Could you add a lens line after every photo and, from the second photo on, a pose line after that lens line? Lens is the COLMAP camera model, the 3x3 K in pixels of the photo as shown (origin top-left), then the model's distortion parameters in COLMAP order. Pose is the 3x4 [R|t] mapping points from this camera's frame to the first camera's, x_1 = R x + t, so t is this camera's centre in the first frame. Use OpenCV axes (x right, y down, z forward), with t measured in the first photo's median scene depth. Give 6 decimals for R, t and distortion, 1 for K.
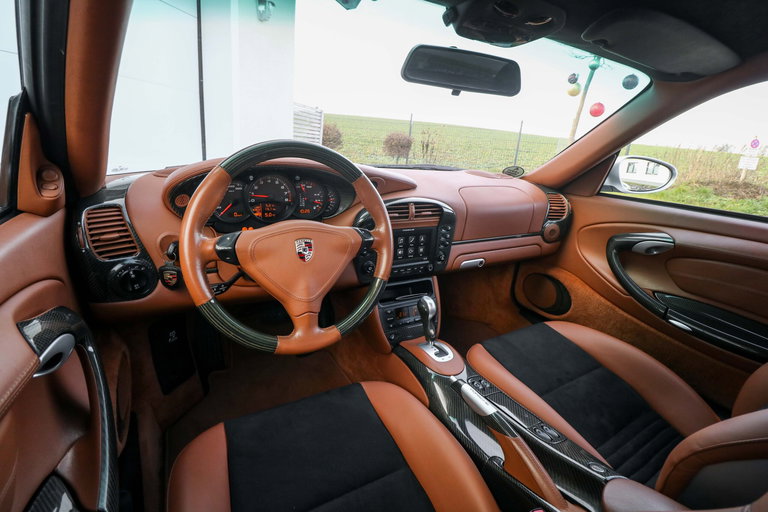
lens RADIAL K [[348.0, 0, 383.9], [0, 348.0, 248.0], [0, 0, 1]] dist [-0.012092, -0.004300]
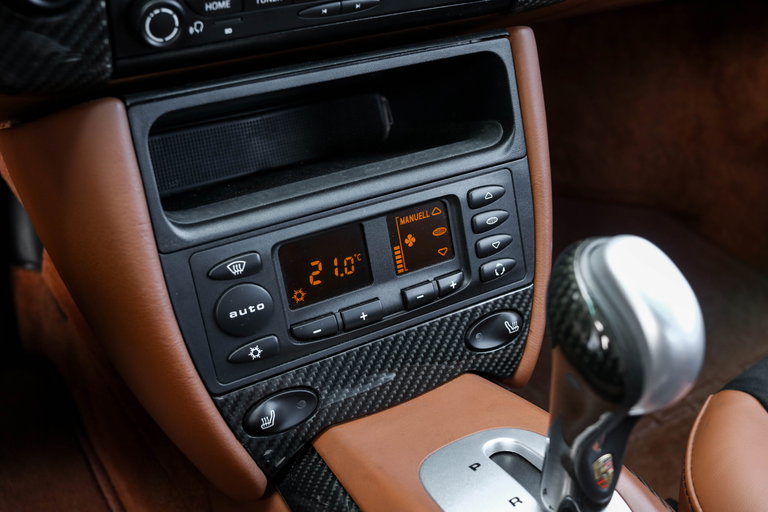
lens RADIAL K [[864.1, 0, 384.6], [0, 864.1, 257.3], [0, 0, 1]] dist [-0.098122, 0.000000]
pose [[0.998825, -0.029681, 0.038309, 0.069162], [0.015815, 0.946860, 0.321257, 0.059462], [-0.045809, -0.320273, 0.946217, 0.665424]]
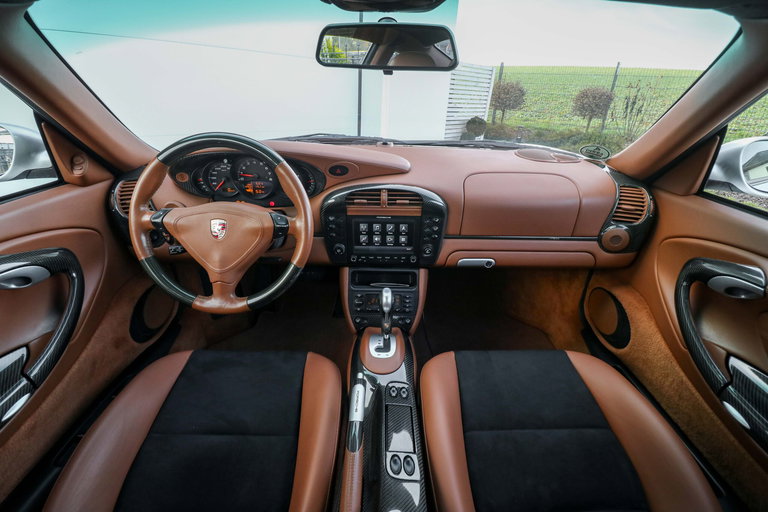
lens RADIAL K [[348.0, 0, 388.8], [0, 348.0, 245.8], [0, 0, 1]] dist [-0.012092, -0.004300]
pose [[0.875258, 0.153540, -0.458638, 0.559391], [-0.107244, 0.986278, 0.125518, -0.100917], [0.471617, -0.060674, 0.879714, 0.164735]]
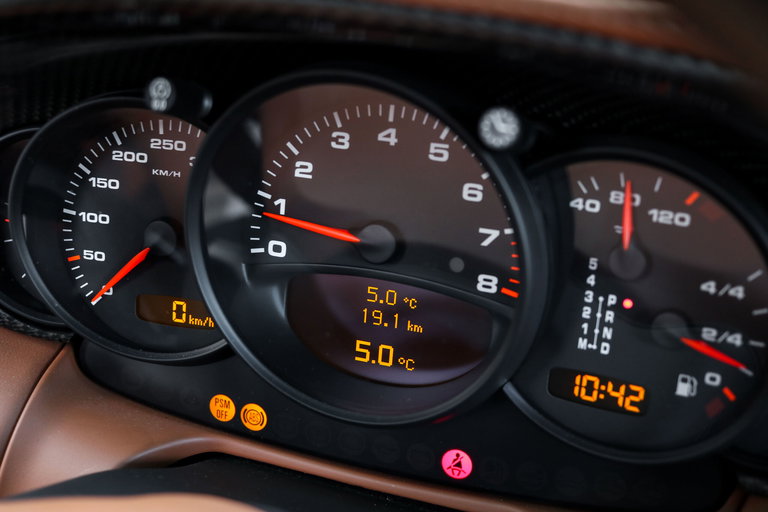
lens RADIAL K [[864.1, 0, 388.8], [0, 864.1, 256.5], [0, 0, 1]] dist [-0.098122, 0.000000]
pose [[0.670195, 0.185787, -0.718555, -0.058103], [-0.242420, 0.969858, 0.024658, -0.137230], [0.701477, 0.157667, 0.695033, 0.679134]]
